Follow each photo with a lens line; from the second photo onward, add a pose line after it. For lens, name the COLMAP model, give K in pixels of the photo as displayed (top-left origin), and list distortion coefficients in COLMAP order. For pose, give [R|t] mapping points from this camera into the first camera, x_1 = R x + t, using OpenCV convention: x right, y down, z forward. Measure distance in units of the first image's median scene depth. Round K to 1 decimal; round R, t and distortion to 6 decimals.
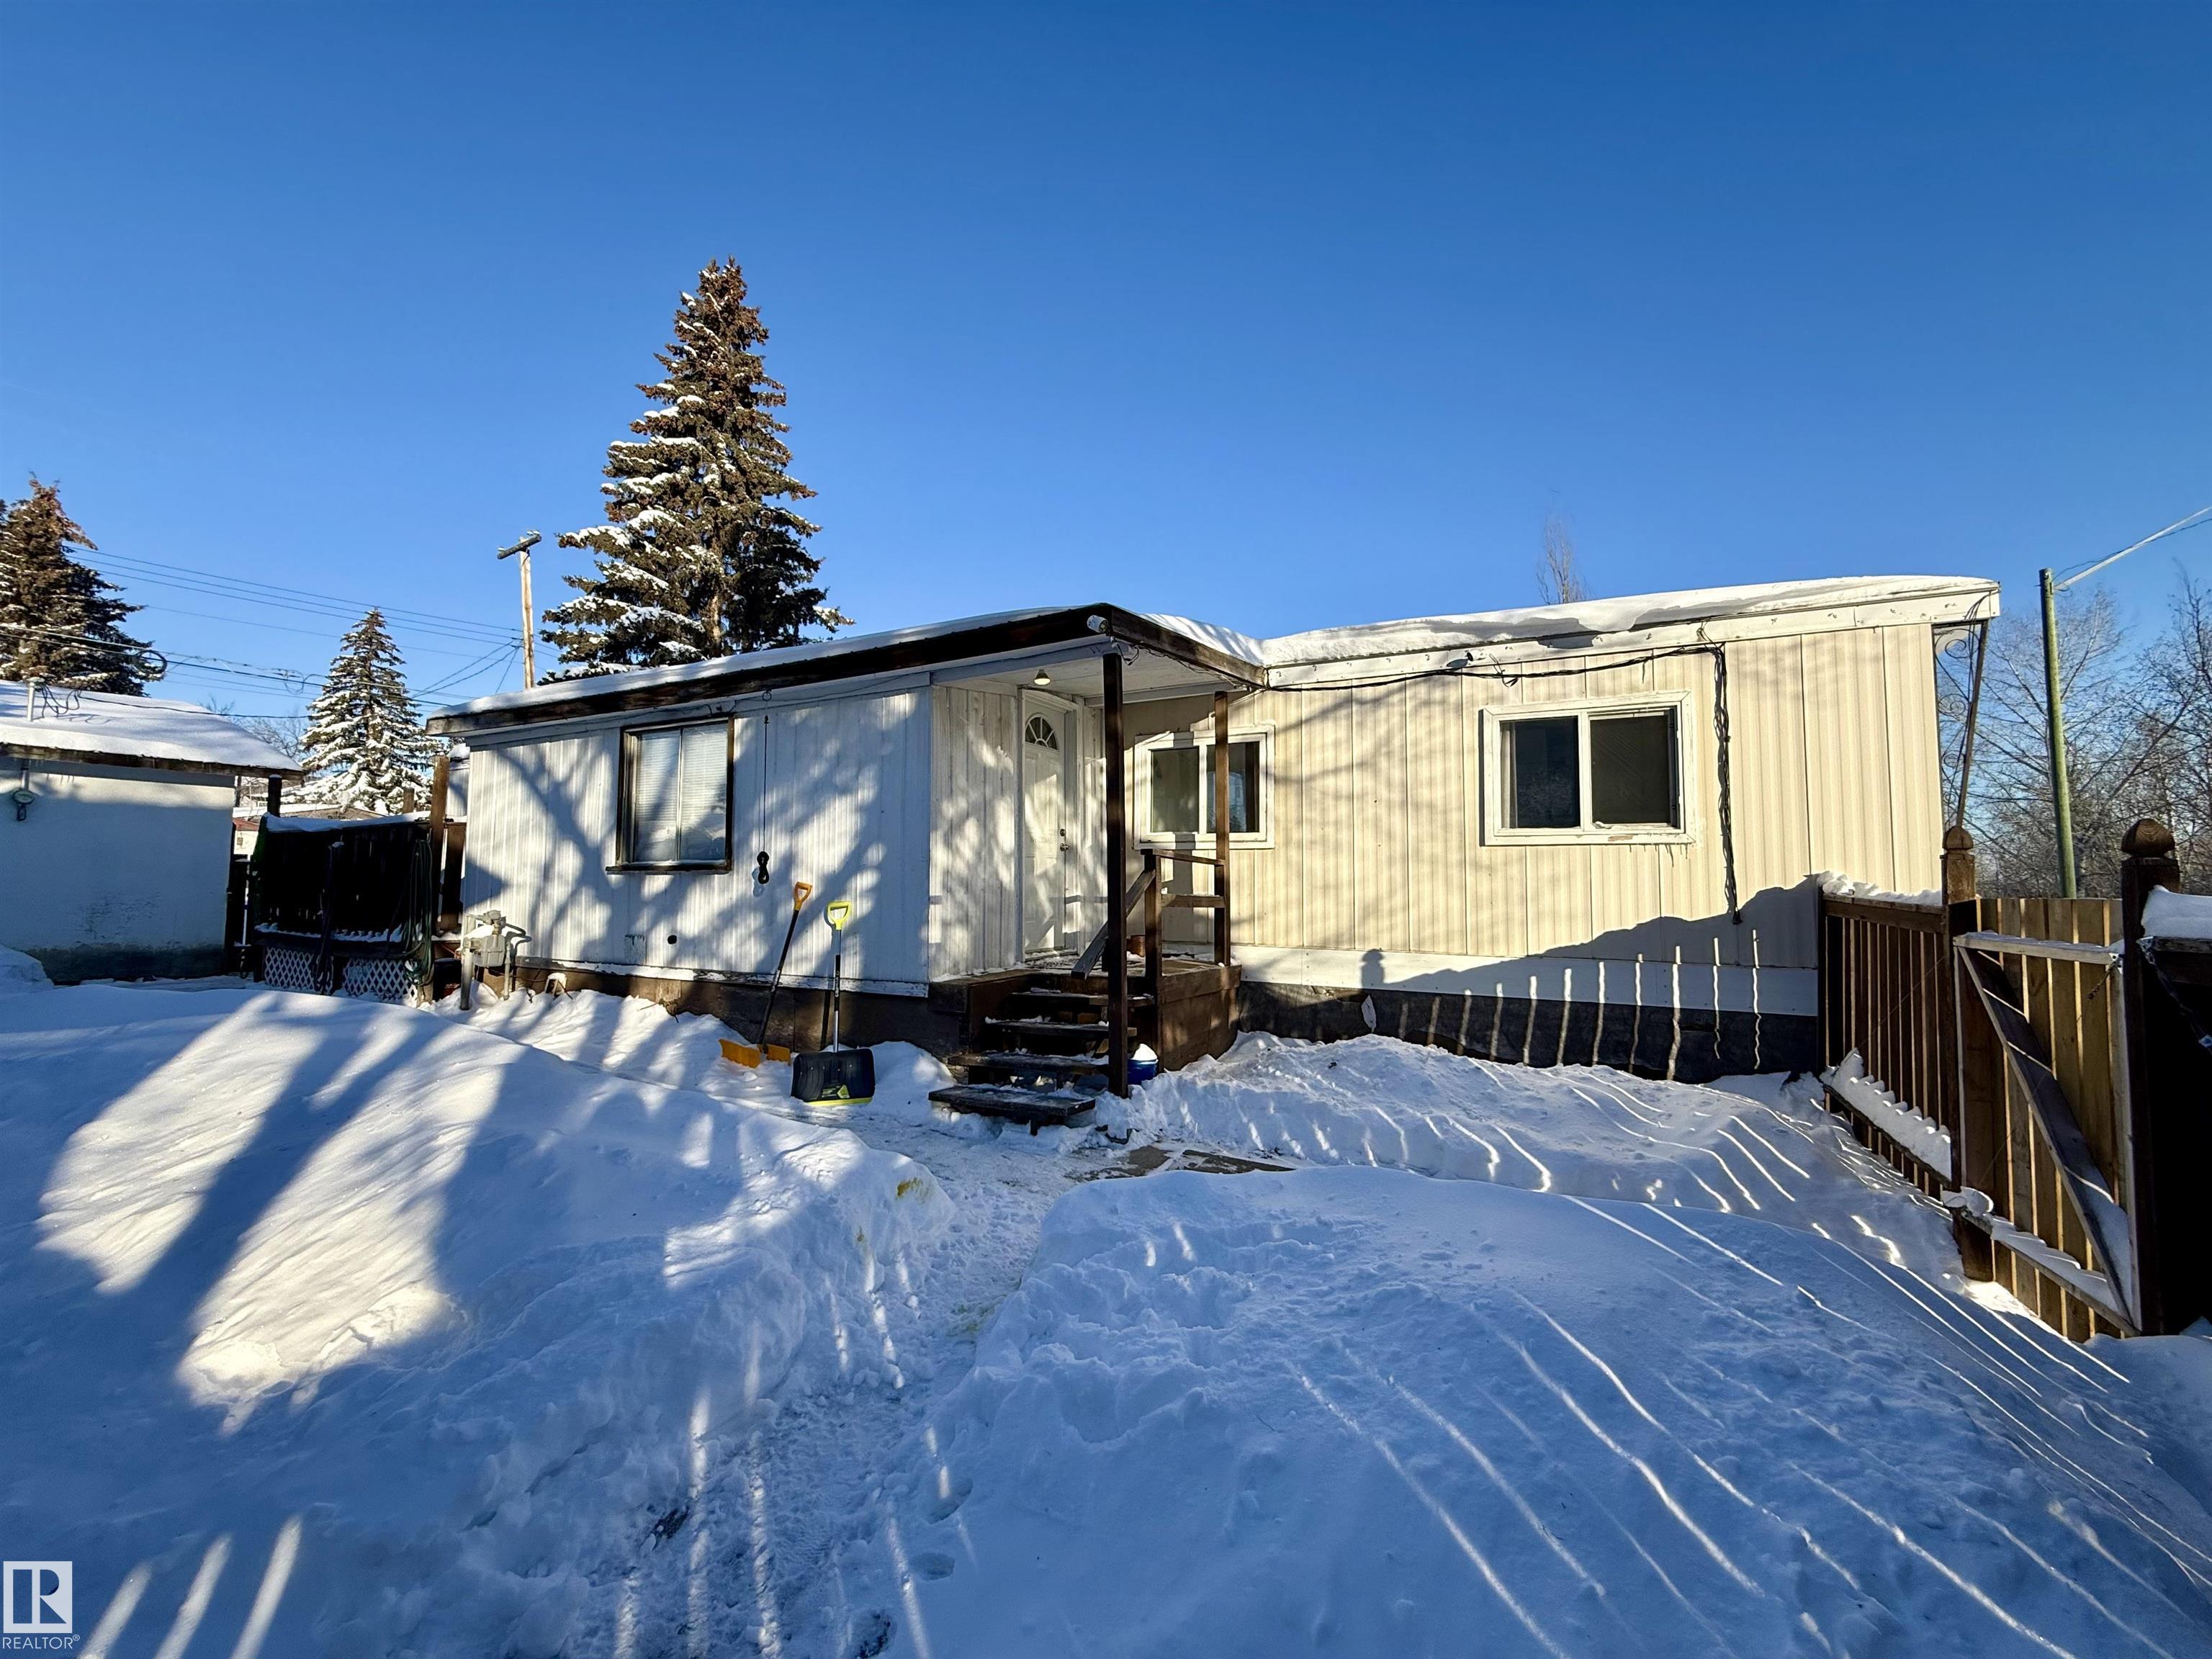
lens RADIAL K [[879.0, 0, 1095.4], [0, 879.0, 827.3], [0, 0, 1]] dist [-0.000526, 0.000054]
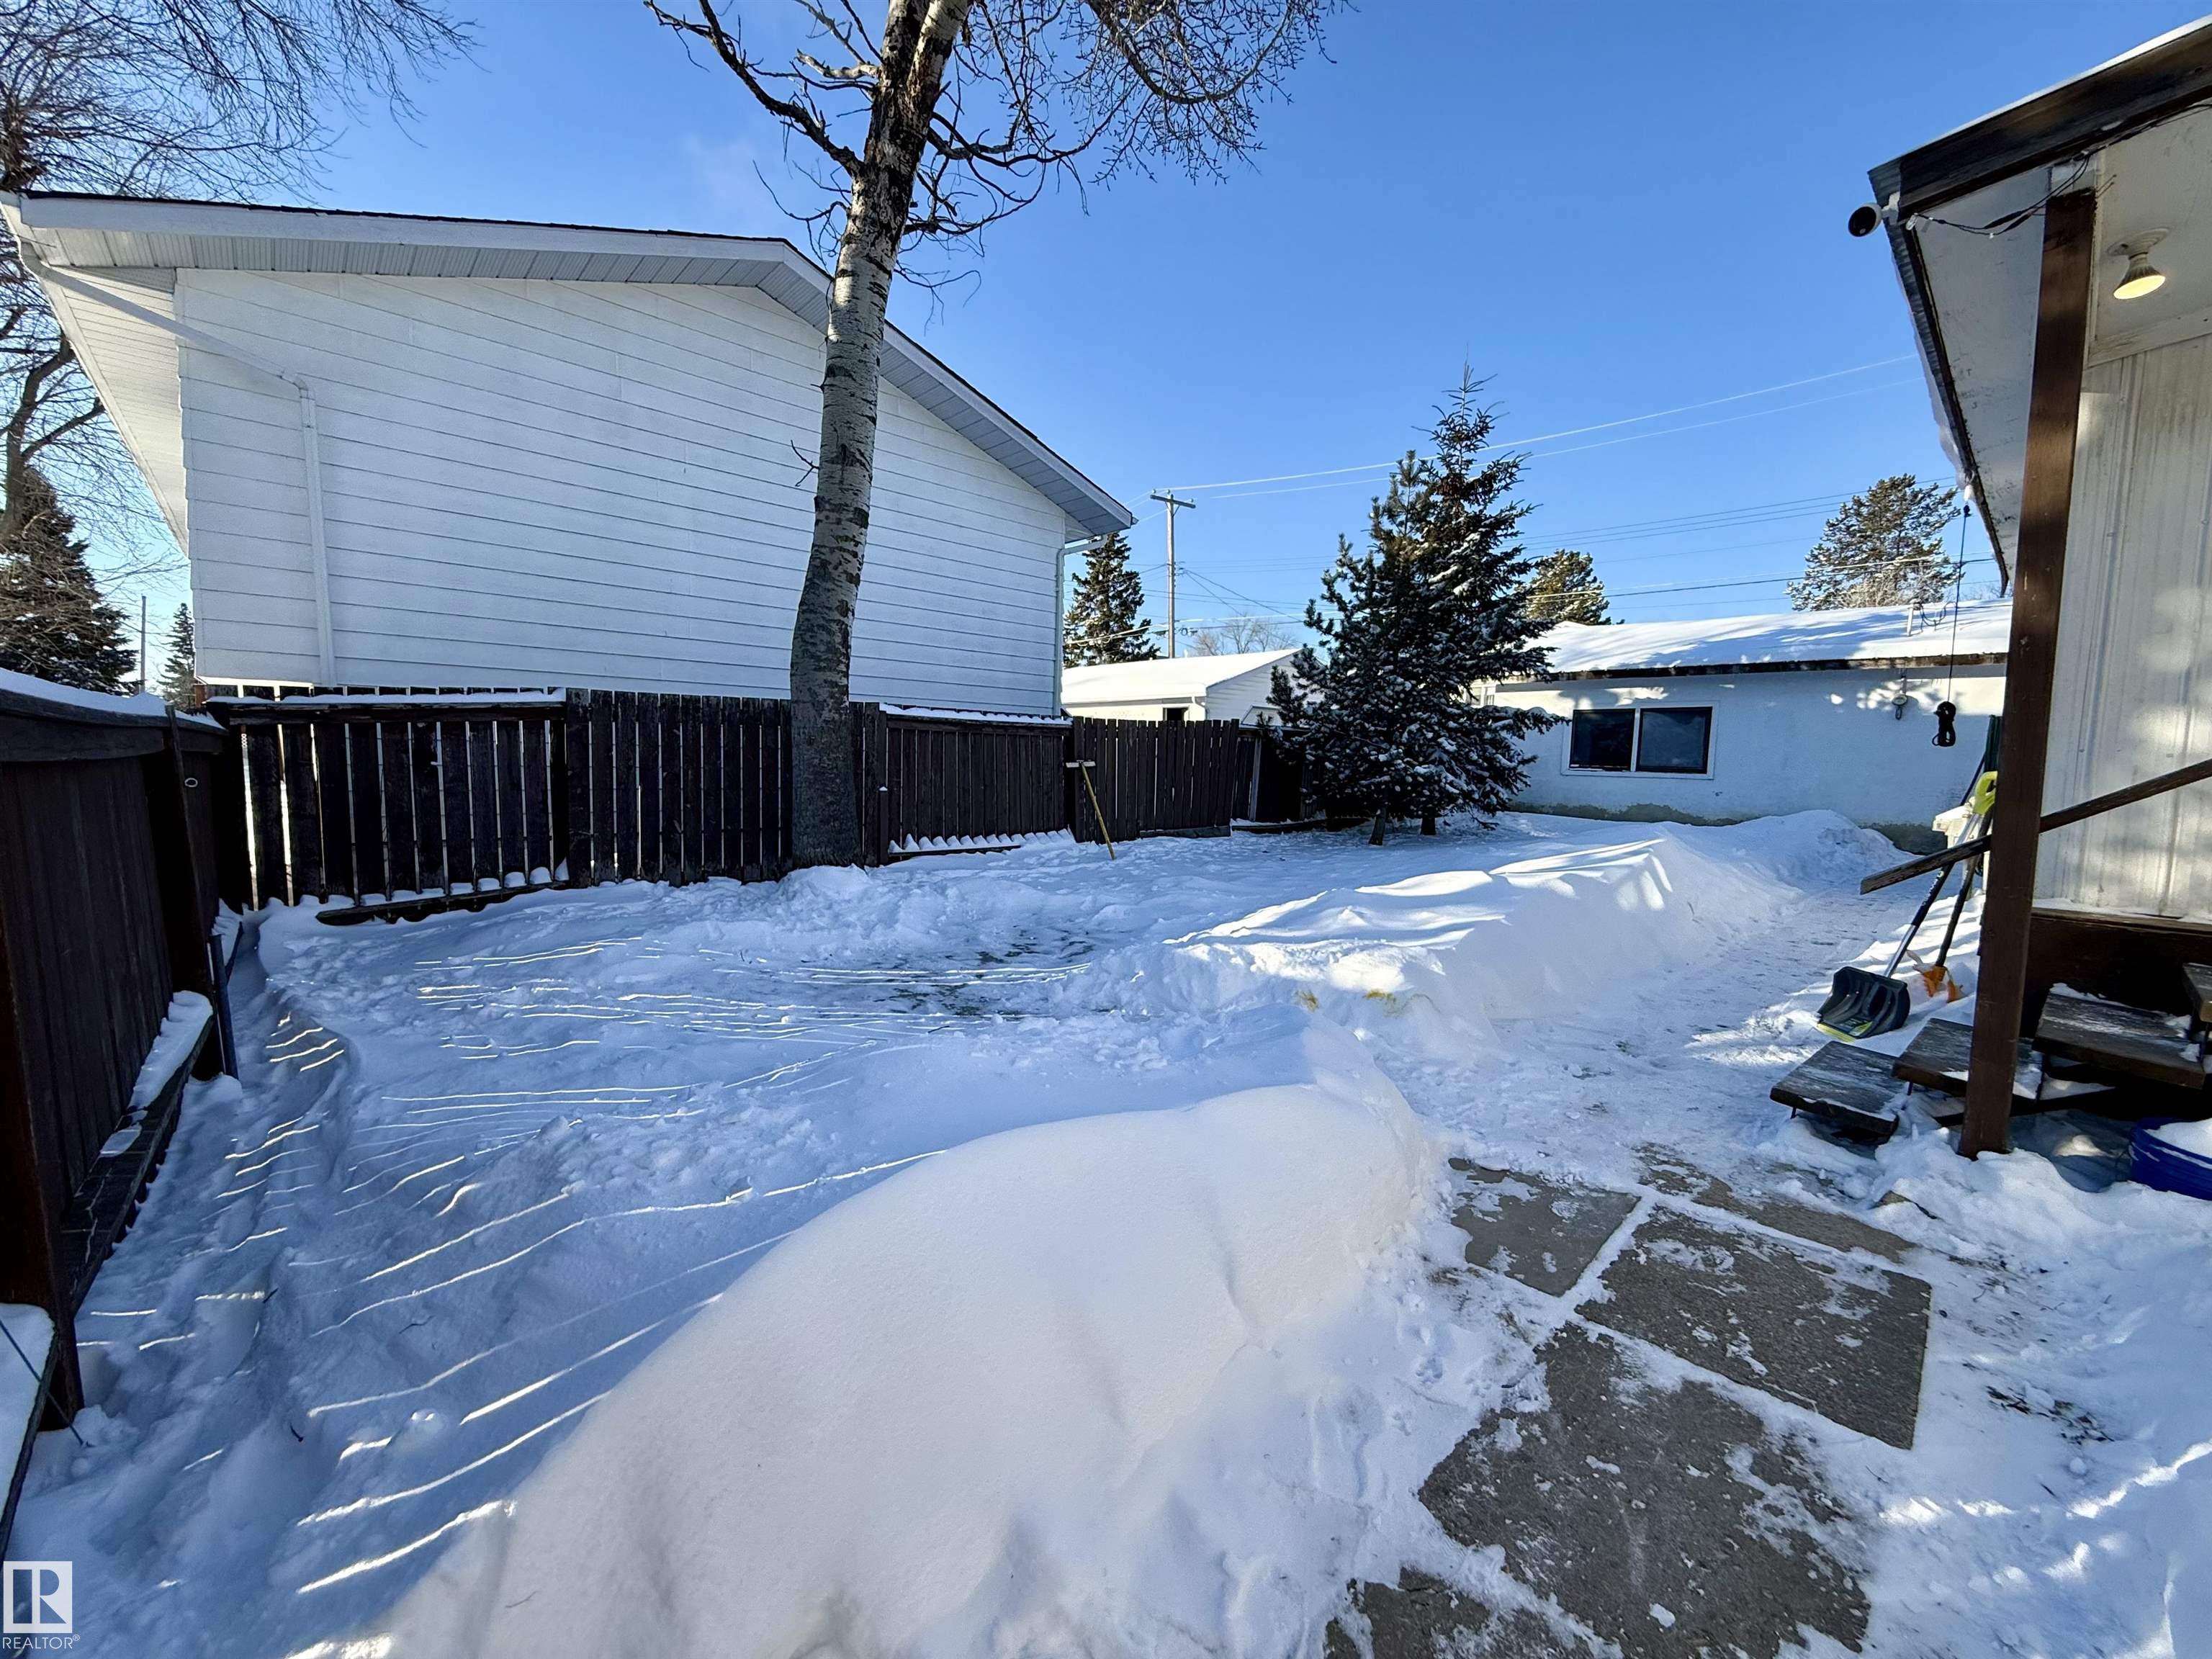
lens RADIAL K [[879.0, 0, 1097.7], [0, 879.0, 831.7], [0, 0, 1]] dist [-0.000526, 0.000054]
pose [[-0.342308, 0.067636, -0.937150, 0.487503], [0.025454, 0.997707, 0.062709, 0.064425], [0.939243, -0.002389, -0.343245, 0.541699]]
